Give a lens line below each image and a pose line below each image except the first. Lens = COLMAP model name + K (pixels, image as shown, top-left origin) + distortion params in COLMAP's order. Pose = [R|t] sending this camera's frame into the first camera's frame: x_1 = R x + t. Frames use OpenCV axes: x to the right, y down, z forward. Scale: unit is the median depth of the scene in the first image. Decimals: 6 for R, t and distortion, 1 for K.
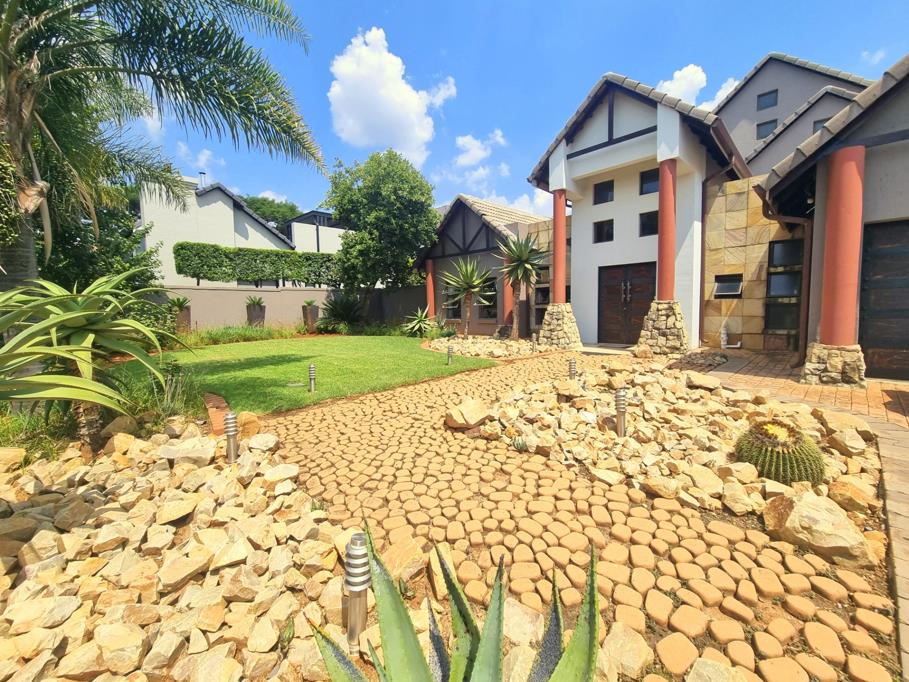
lens RADIAL K [[371.2, 0, 456.5], [0, 371.2, 337.4], [0, 0, 1]] dist [-0.004585, -0.000607]
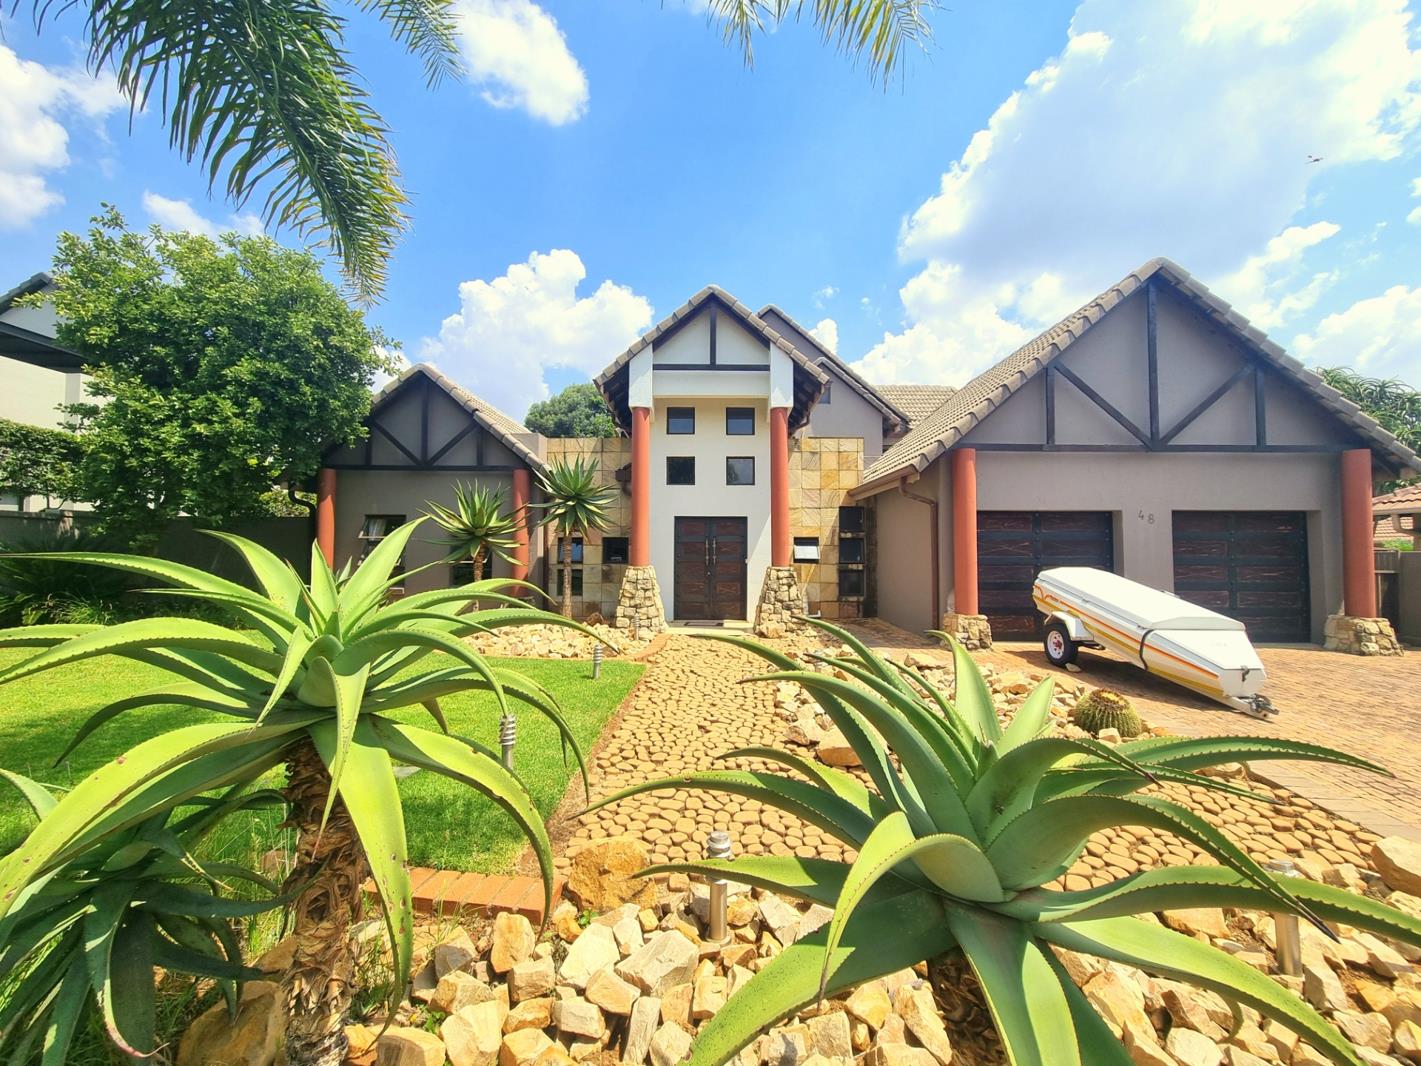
lens RADIAL K [[580.3, 0, 713.7], [0, 580.3, 527.4], [0, 0, 1]] dist [-0.004585, -0.000607]
pose [[0.703126, 0.052076, 0.709156, -0.416374], [0.037290, 0.993242, -0.109911, -0.041550], [-0.710087, 0.103726, 0.696432, 0.150592]]
